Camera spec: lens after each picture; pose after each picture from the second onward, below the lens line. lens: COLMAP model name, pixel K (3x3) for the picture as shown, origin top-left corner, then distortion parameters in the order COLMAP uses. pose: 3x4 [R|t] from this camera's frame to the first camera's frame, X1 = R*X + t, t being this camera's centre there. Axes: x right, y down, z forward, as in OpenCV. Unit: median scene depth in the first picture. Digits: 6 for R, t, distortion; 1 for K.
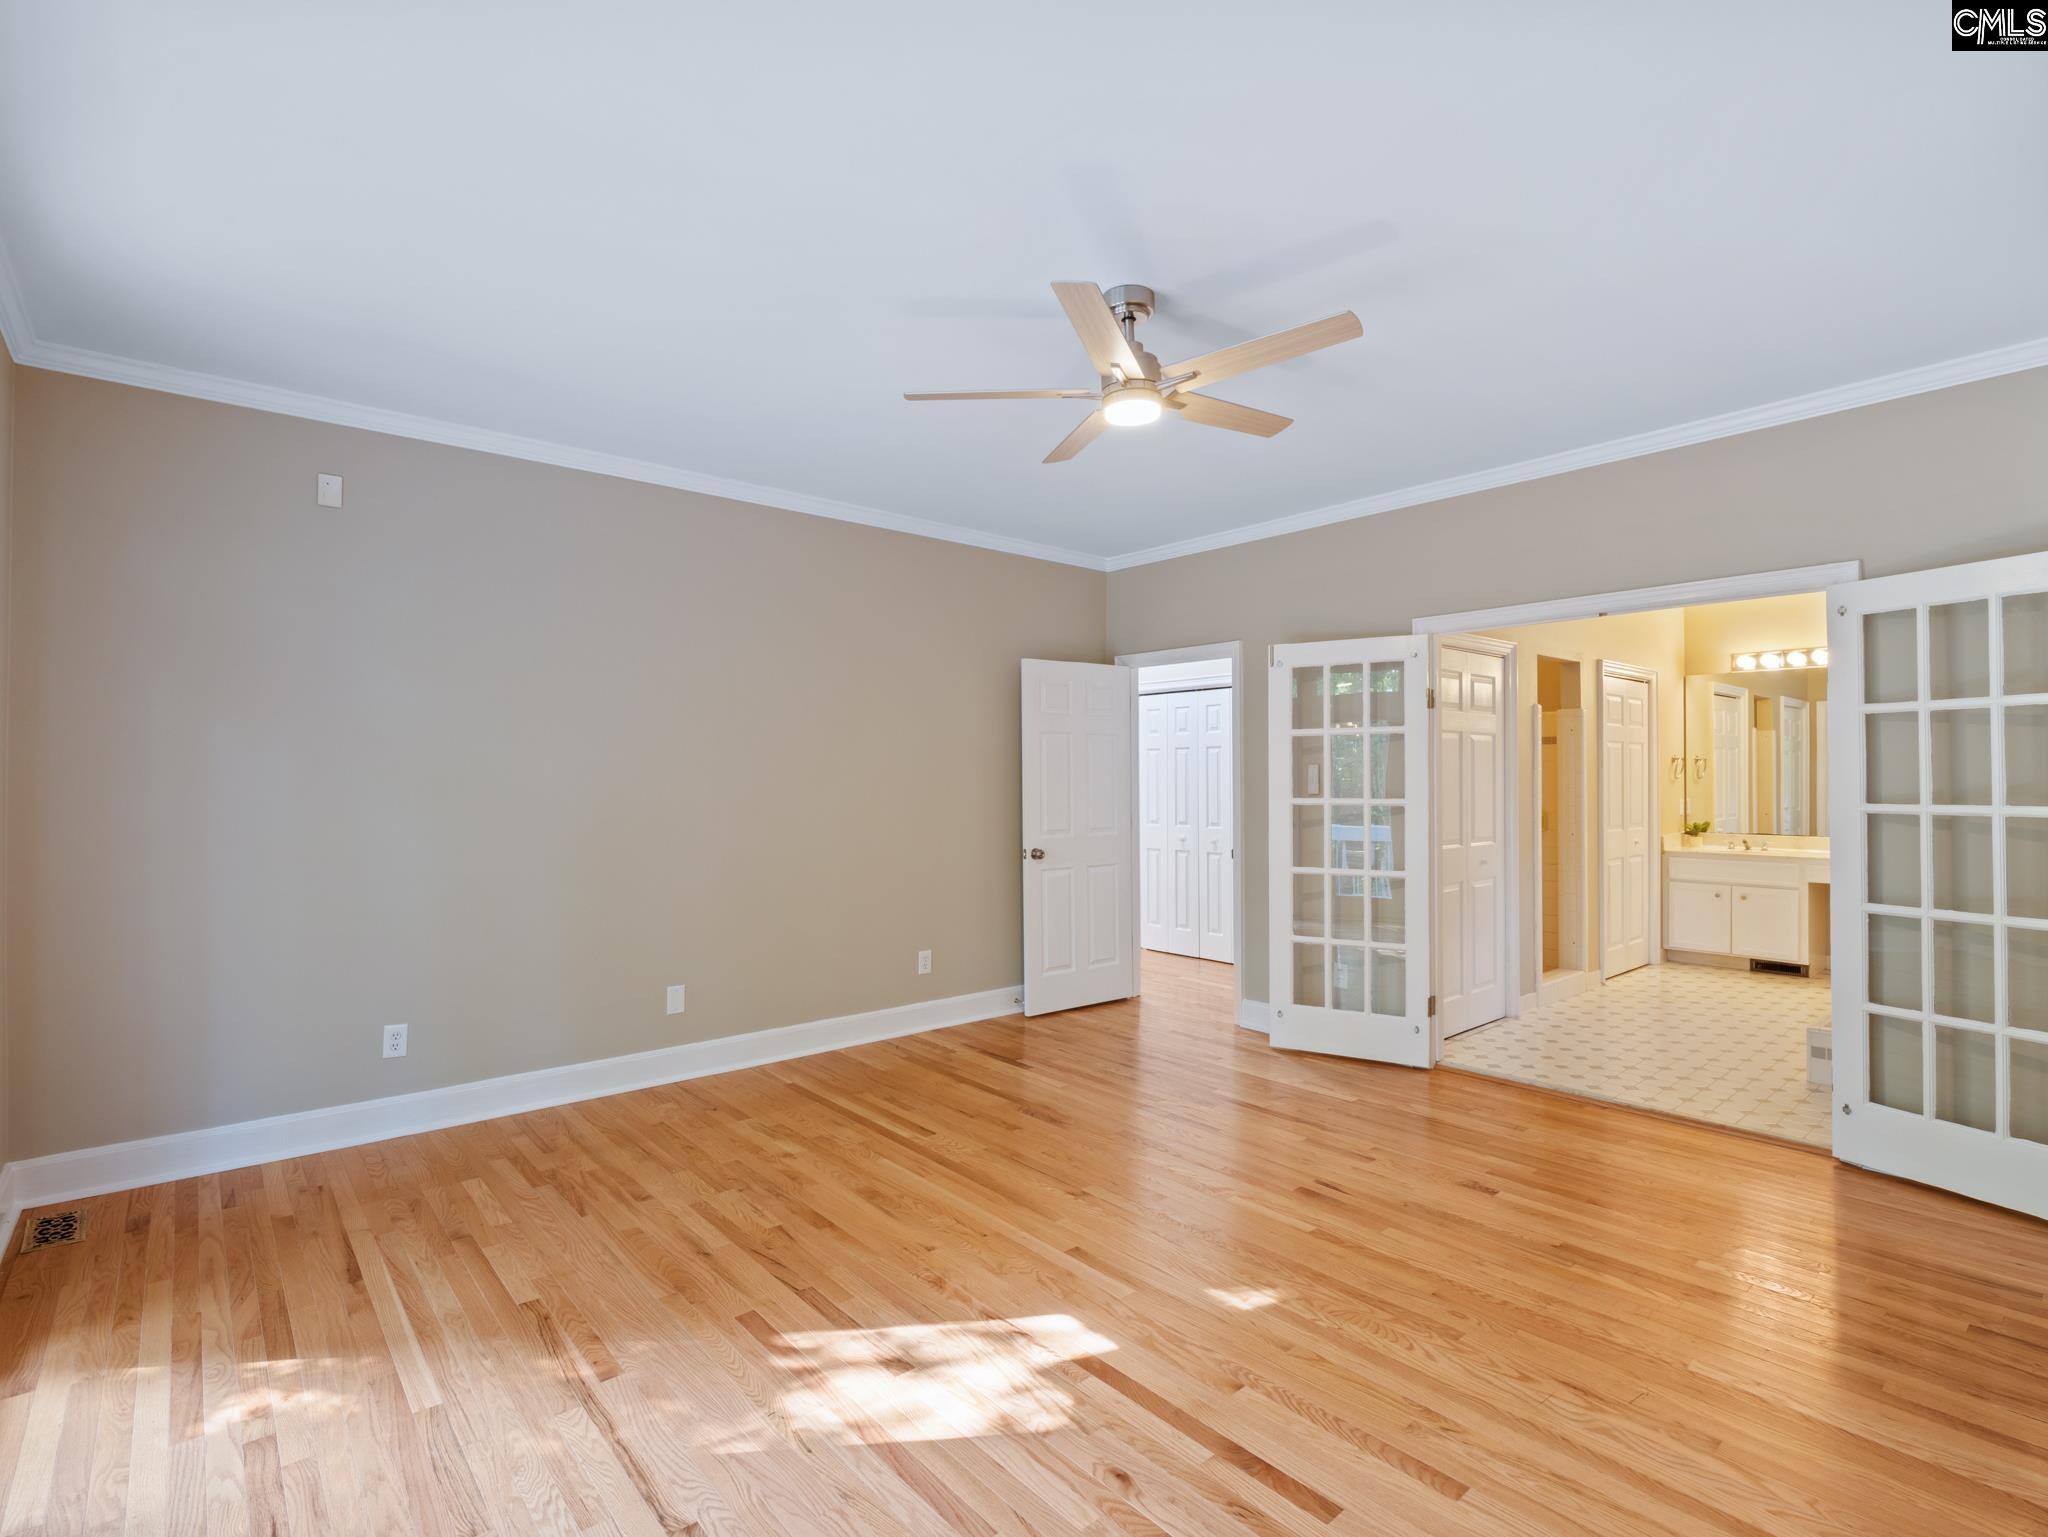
lens RADIAL K [[995.0, 0, 1033.7], [0, 995.0, 770.9], [0, 0, 1]] dist [-0.011469, -0.002517]
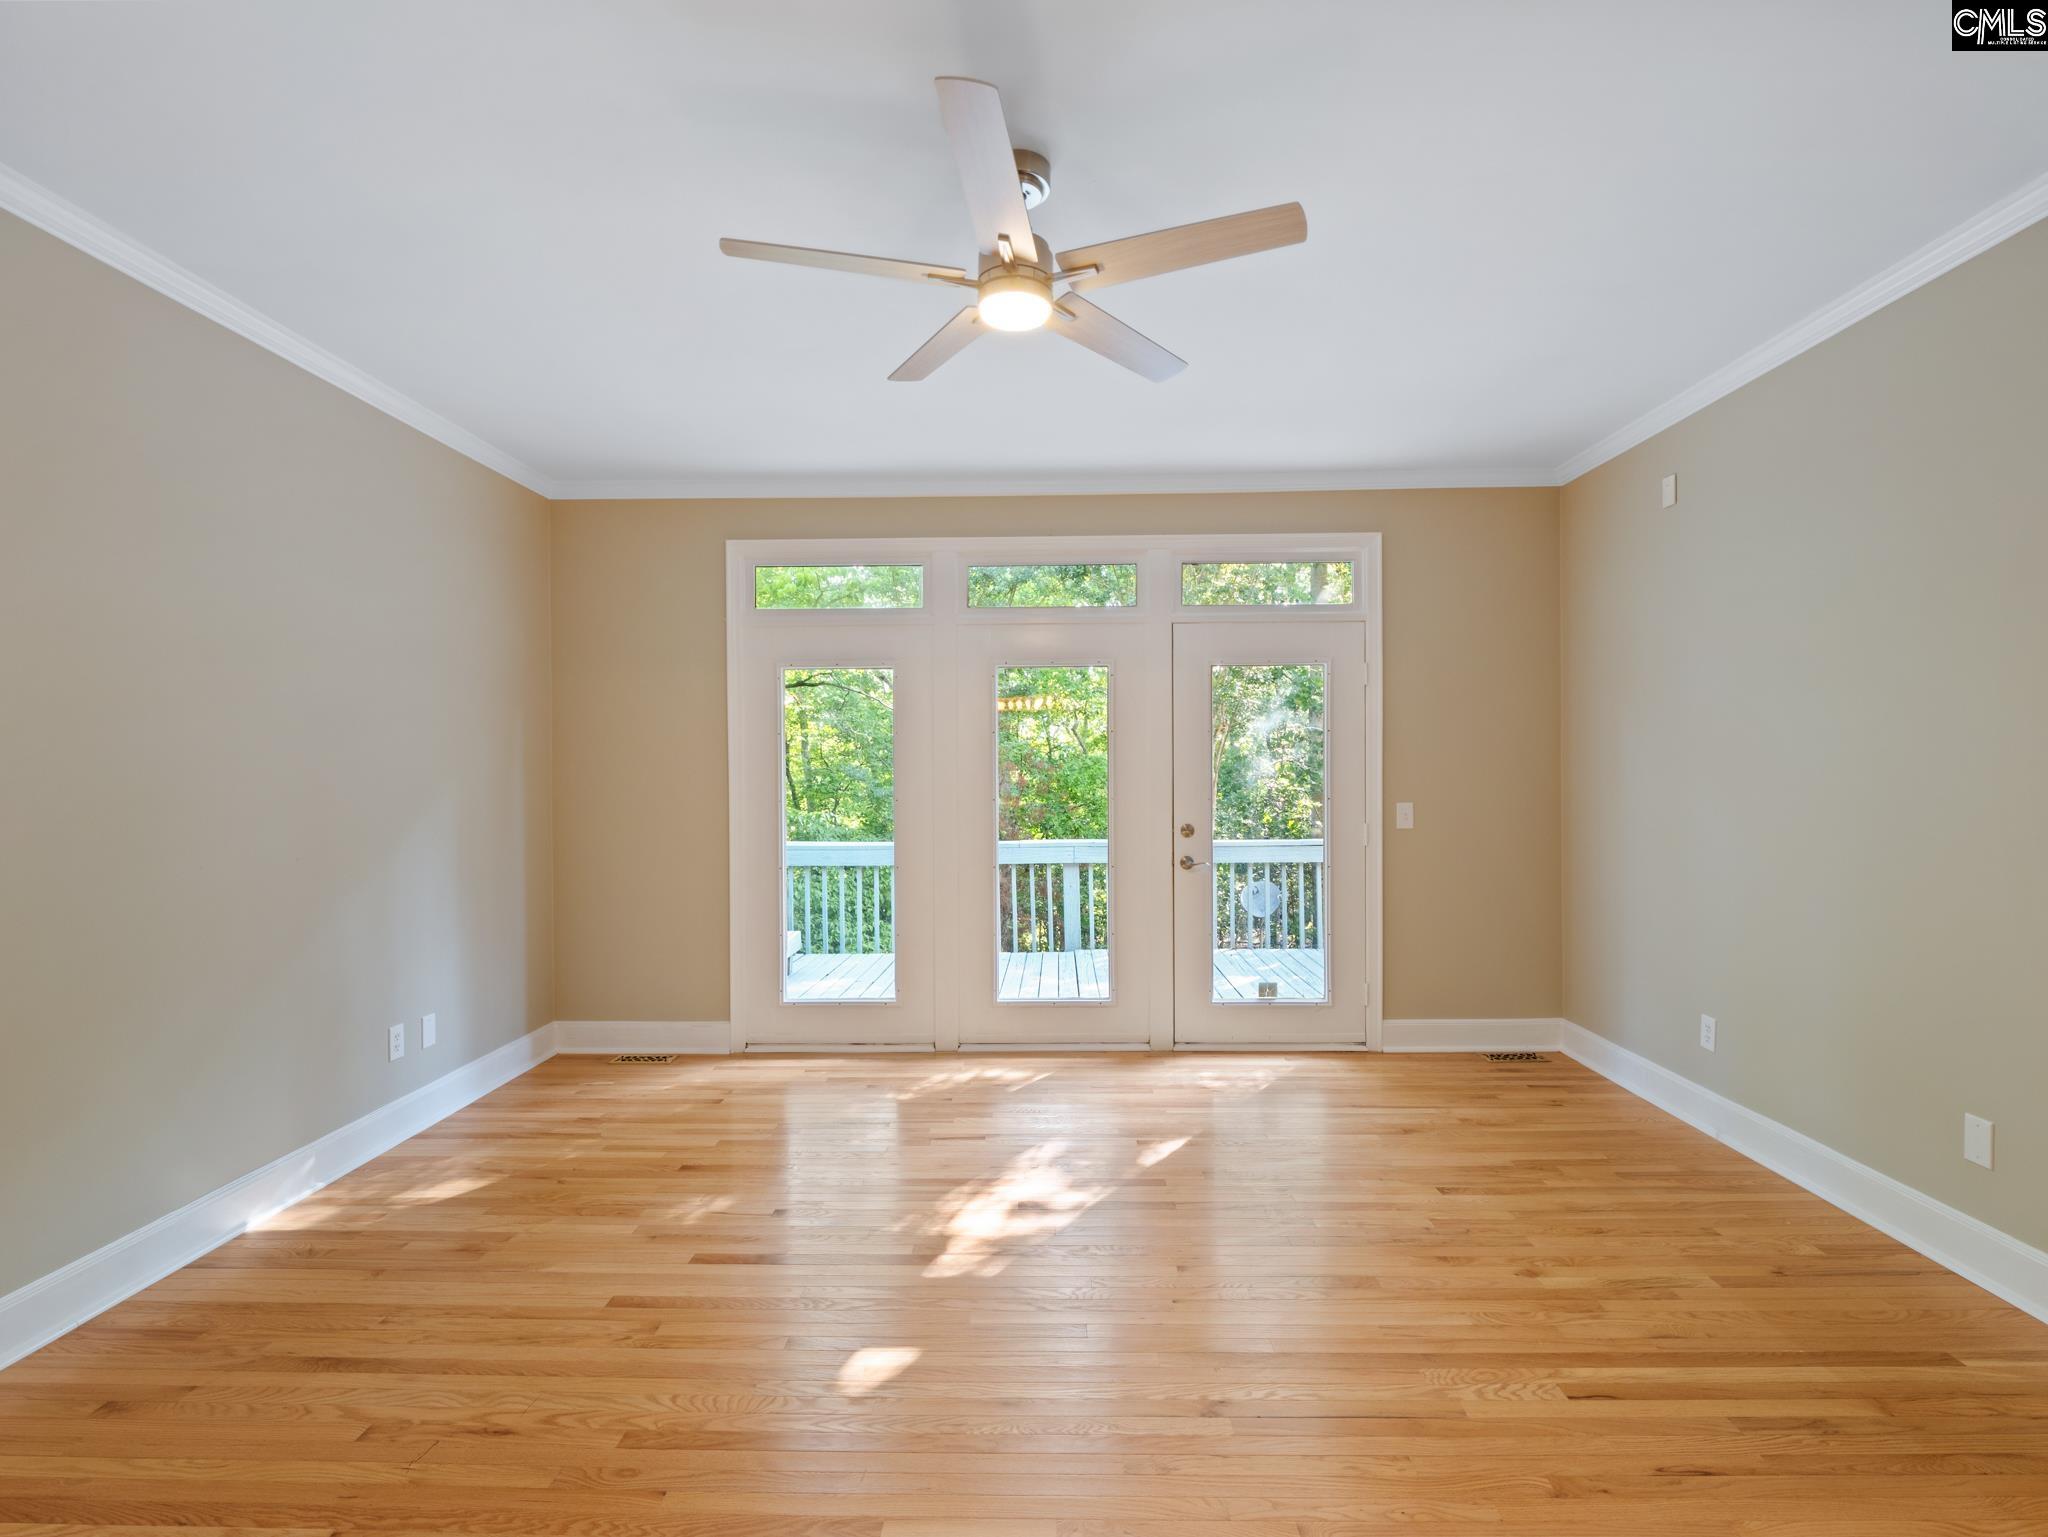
lens RADIAL K [[995.0, 0, 1036.1], [0, 995.0, 768.5], [0, 0, 1]] dist [-0.011469, -0.002517]
pose [[-0.668886, 0.004830, -0.743349, 0.550986], [0.011992, 0.999919, -0.004293, 0.009630], [0.743268, -0.011786, -0.668890, 1.234188]]
